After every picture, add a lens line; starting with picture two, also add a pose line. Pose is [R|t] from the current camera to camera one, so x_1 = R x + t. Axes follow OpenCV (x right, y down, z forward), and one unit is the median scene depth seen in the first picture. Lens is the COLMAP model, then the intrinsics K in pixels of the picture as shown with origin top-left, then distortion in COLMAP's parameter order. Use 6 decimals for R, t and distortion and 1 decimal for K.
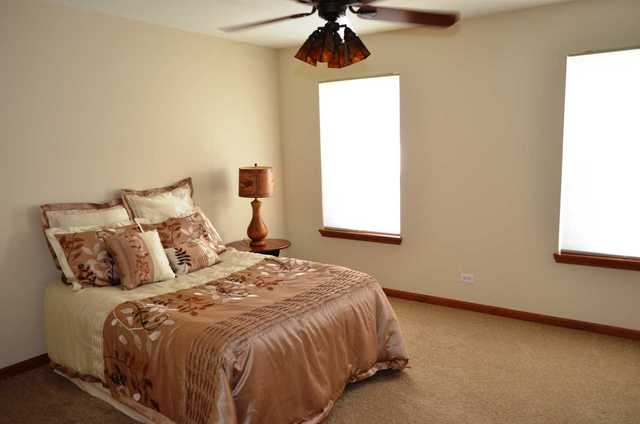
lens RADIAL K [[508.7, 0, 320.0], [0, 508.7, 212.0], [0, 0, 1]] dist [0.010355, 0.004758]
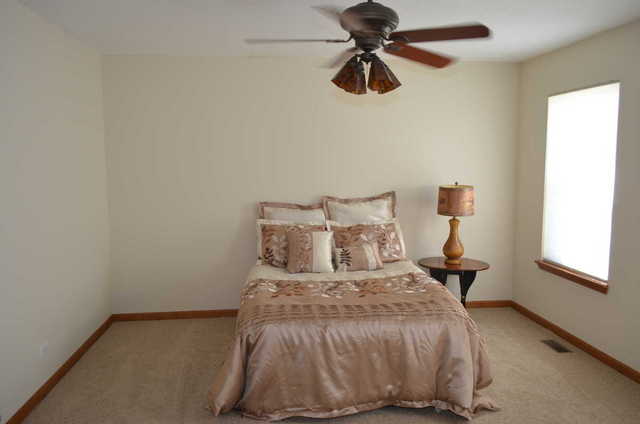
lens RADIAL K [[508.7, 0, 320.0], [0, 508.7, 212.0], [0, 0, 1]] dist [0.010355, 0.004758]
pose [[0.673132, 0.102168, -0.732431, 0.551114], [-0.118467, 0.992518, 0.029572, -0.044023], [0.729972, 0.066863, 0.680199, 0.159105]]
